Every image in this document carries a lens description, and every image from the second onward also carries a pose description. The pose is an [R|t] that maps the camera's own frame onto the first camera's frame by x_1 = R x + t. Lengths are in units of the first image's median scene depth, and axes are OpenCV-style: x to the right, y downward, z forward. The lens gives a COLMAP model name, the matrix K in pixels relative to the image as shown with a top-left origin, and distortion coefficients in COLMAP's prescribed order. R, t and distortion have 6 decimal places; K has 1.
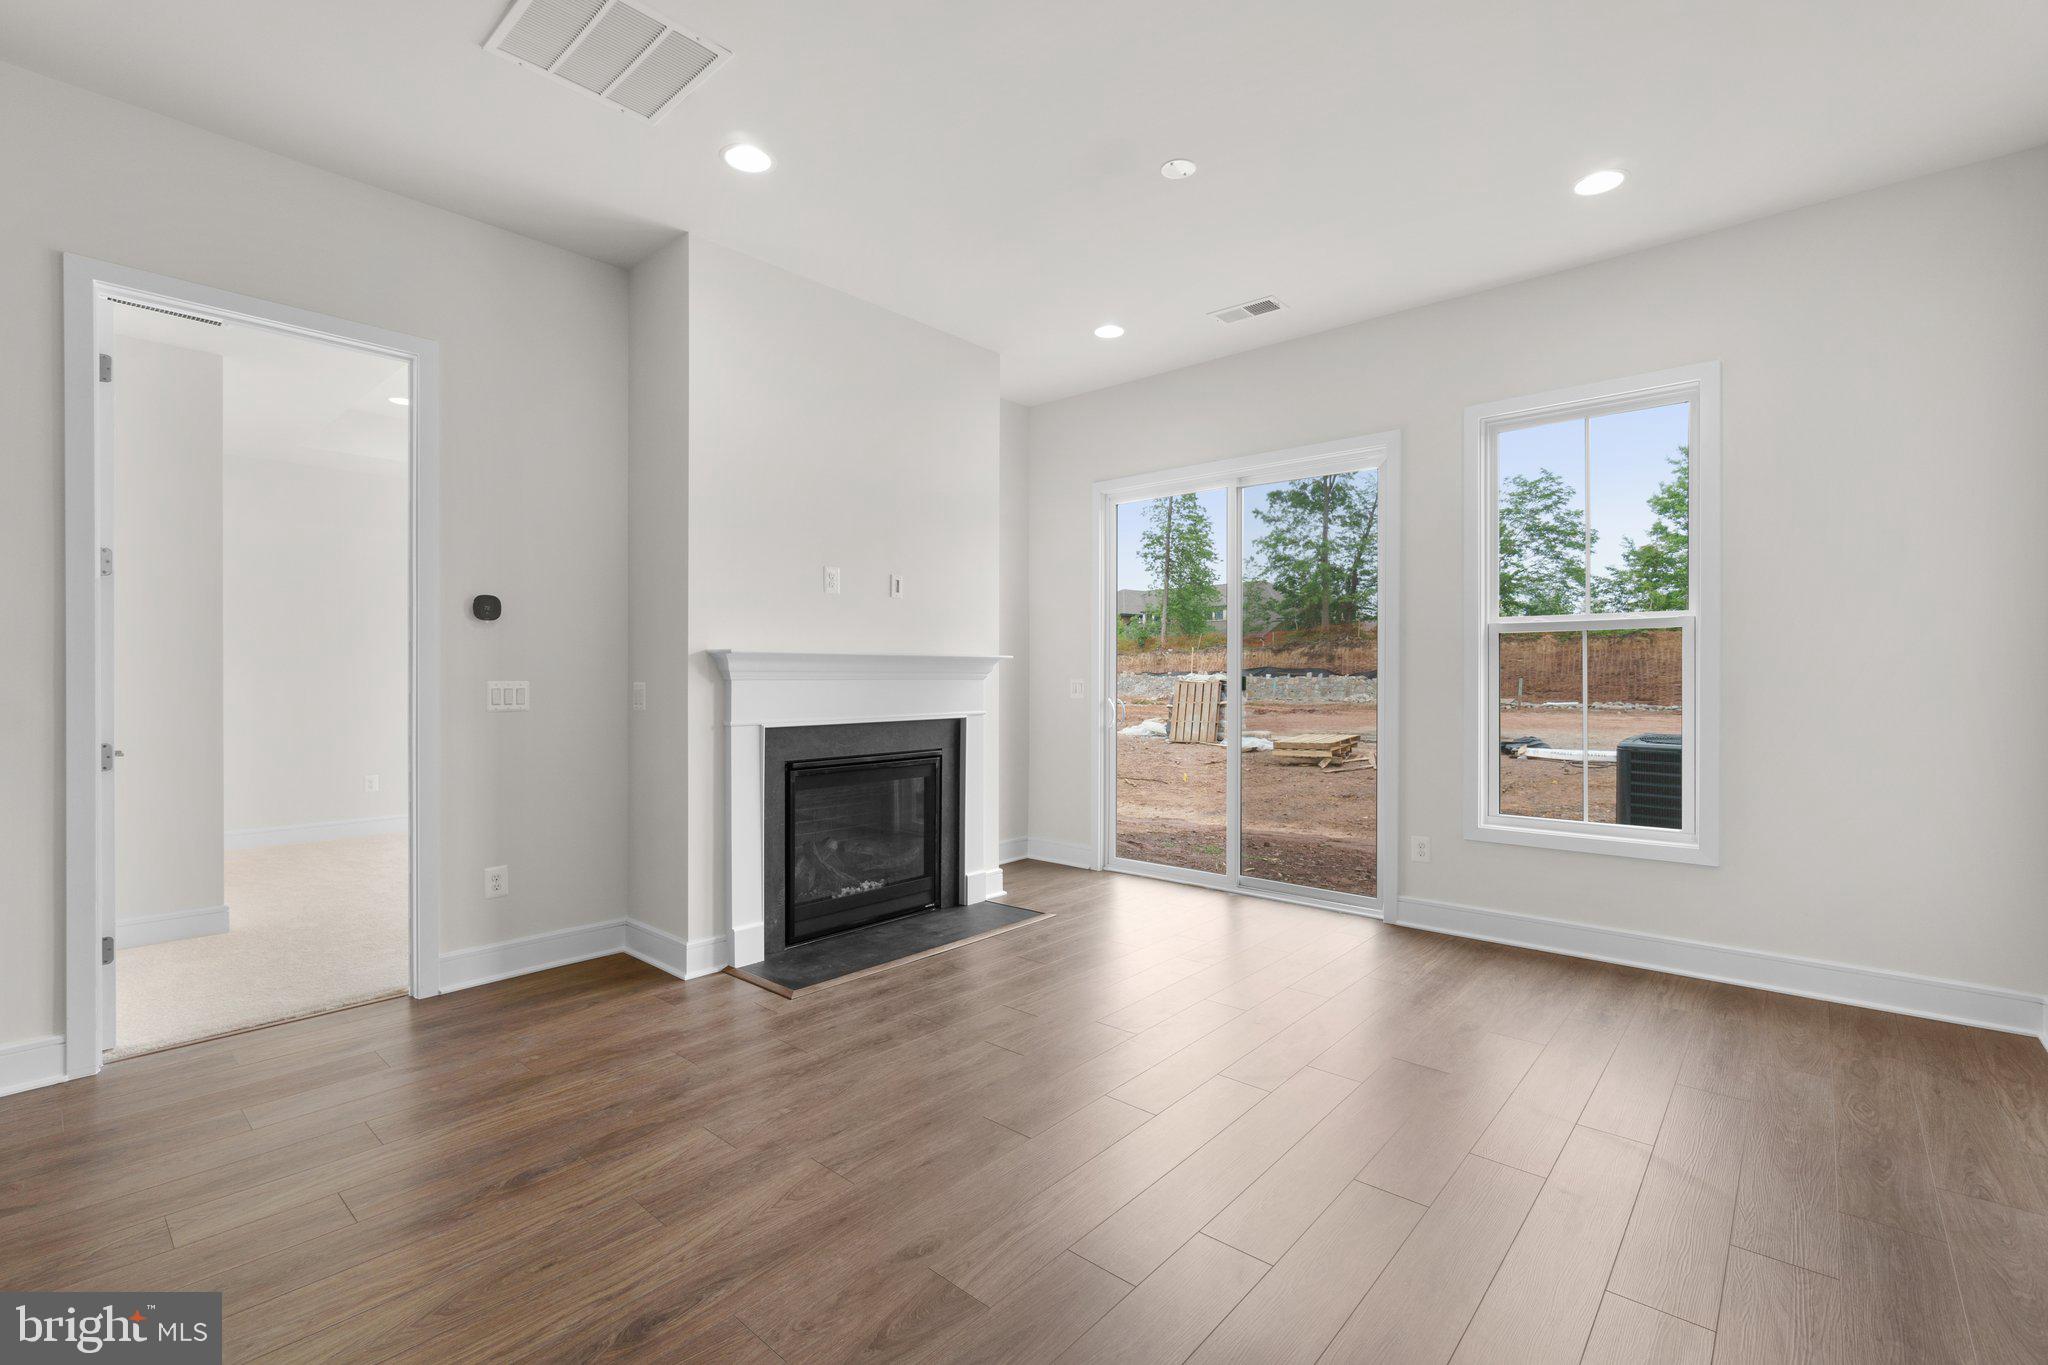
lens RADIAL K [[903.1, 0, 1054.4], [0, 903.1, 675.9], [0, 0, 1]] dist [-0.004278, -0.000172]
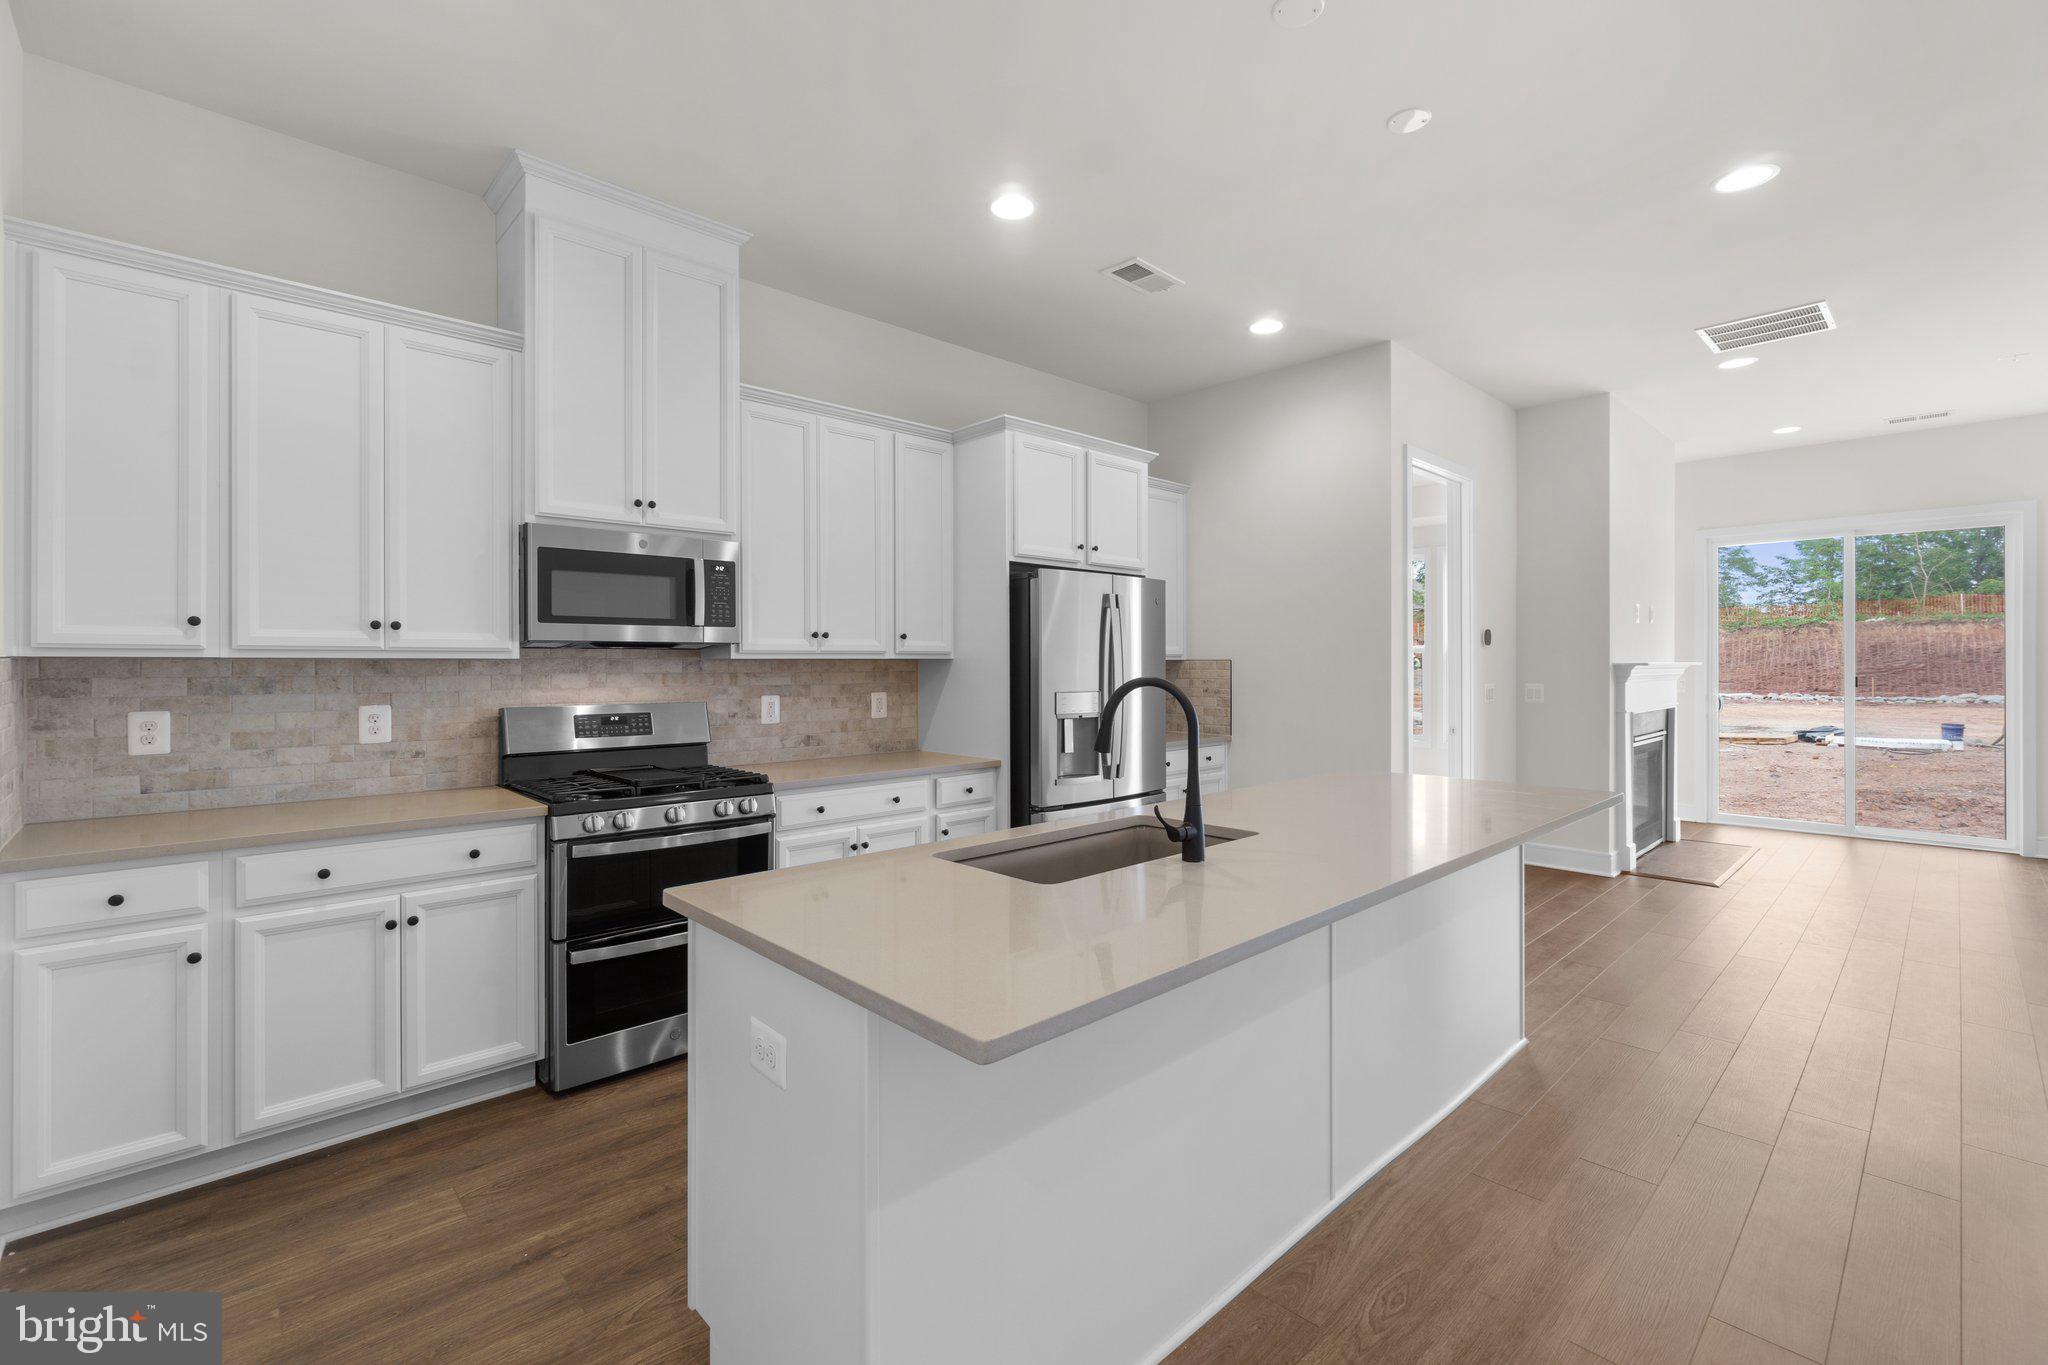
lens RADIAL K [[887.6, 0, 1026.9], [0, 887.6, 663.0], [0, 0, 1]] dist [-0.002004, -0.000184]
pose [[0.994551, -0.002007, -0.104232, -0.325434], [0.001719, 0.999994, -0.002854, -0.006885], [0.104237, 0.002660, 0.994549, -0.159874]]
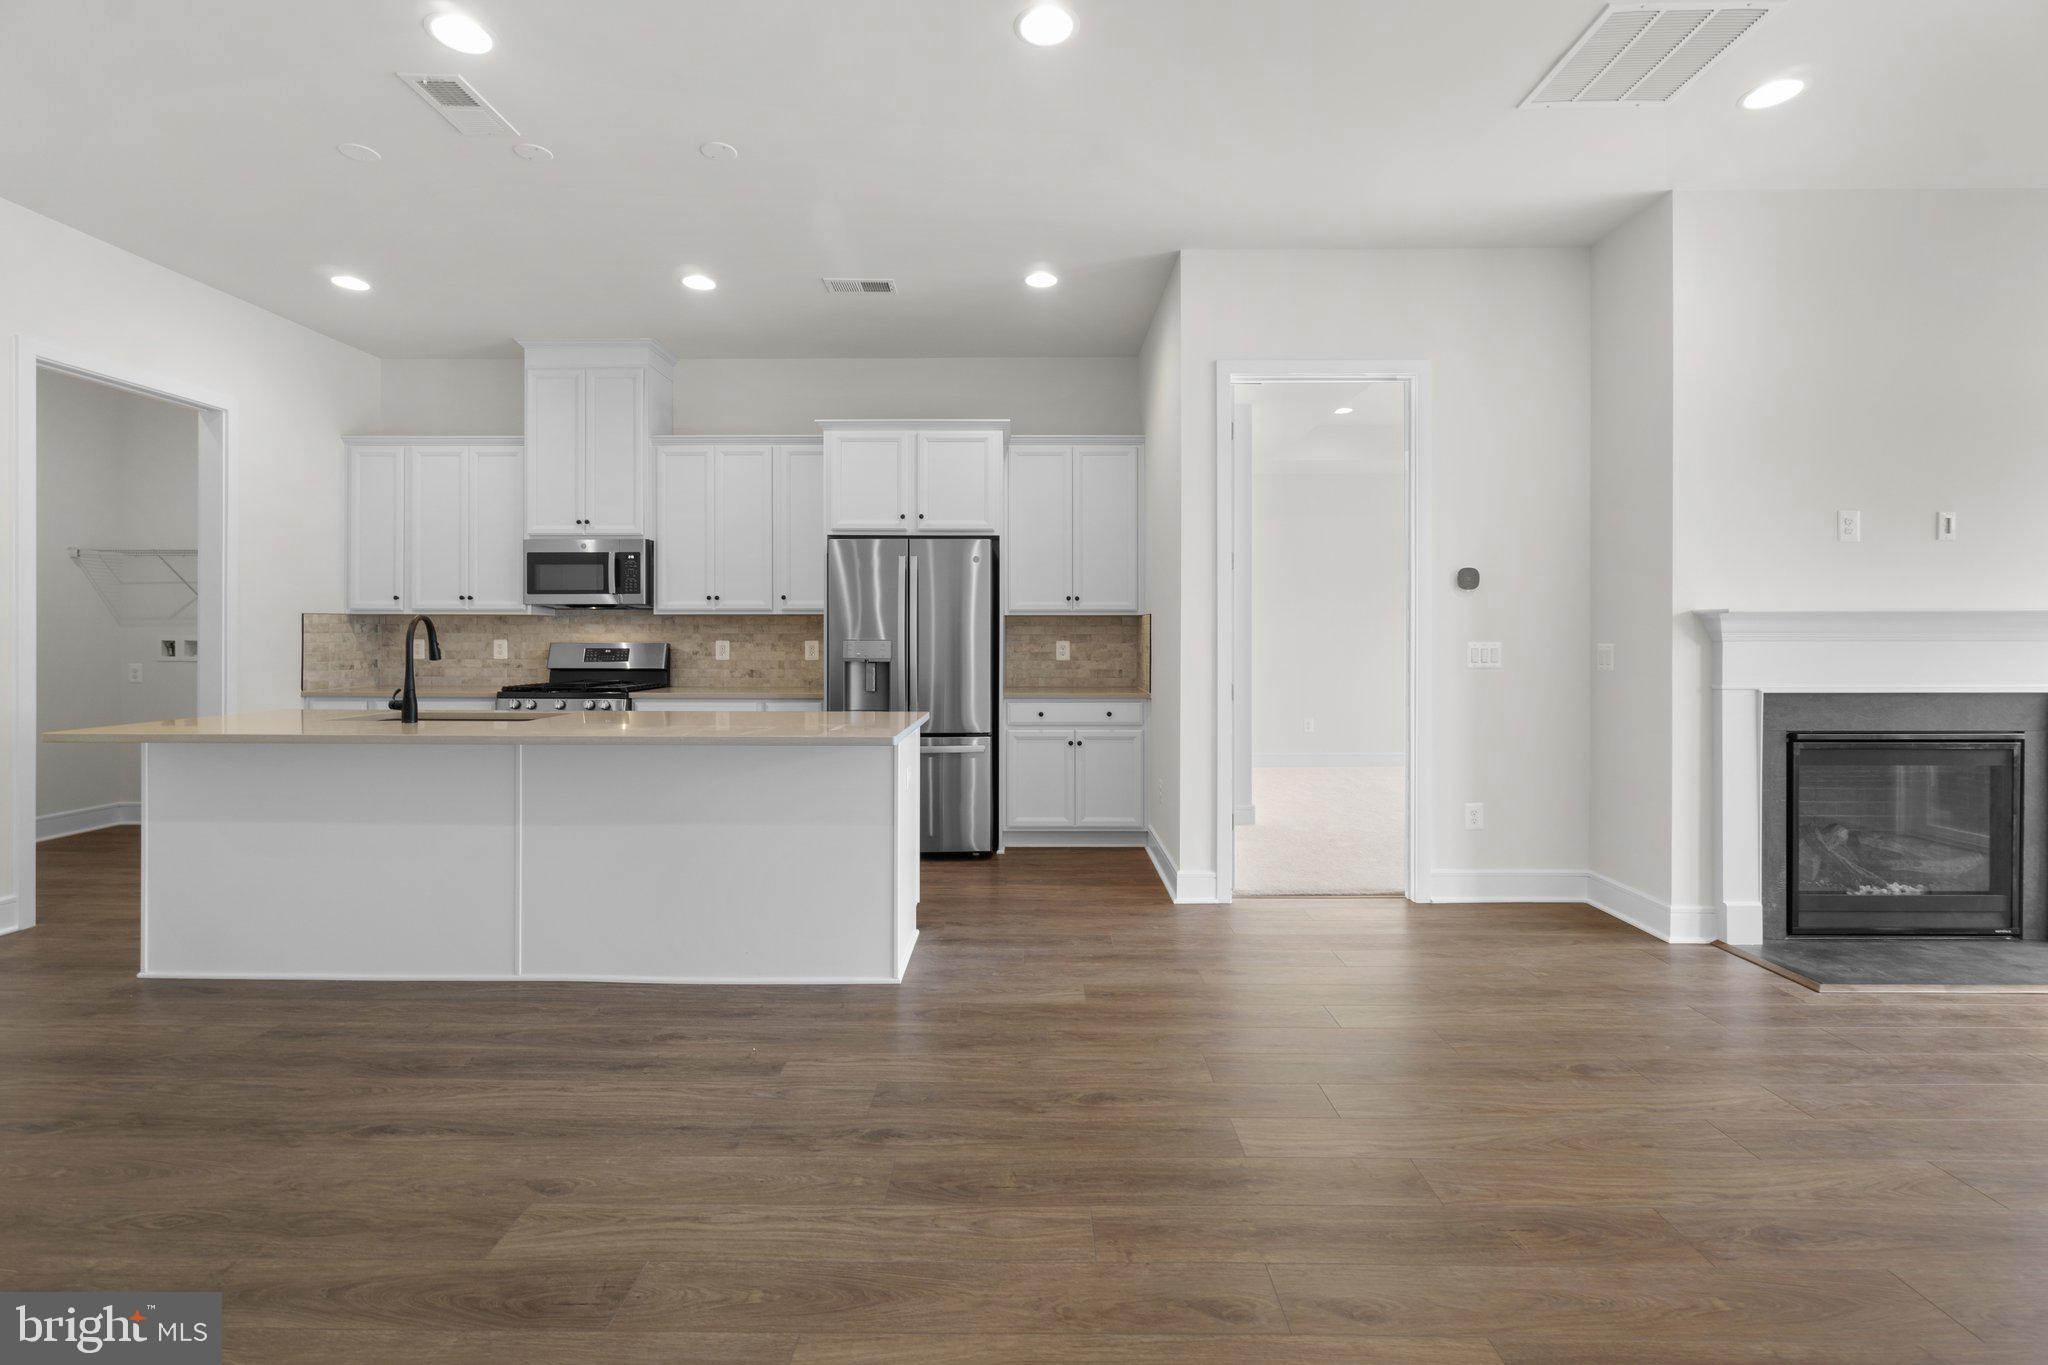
lens RADIAL K [[910.3, 0, 1053.1], [0, 910.3, 639.3], [0, 0, 1]] dist [-0.002327, 0.000669]
pose [[0.643620, 0.002317, -0.765342, -0.021464], [-0.002526, 0.999996, 0.000904, 0.000996], [0.765341, 0.001351, 0.643623, -0.043390]]
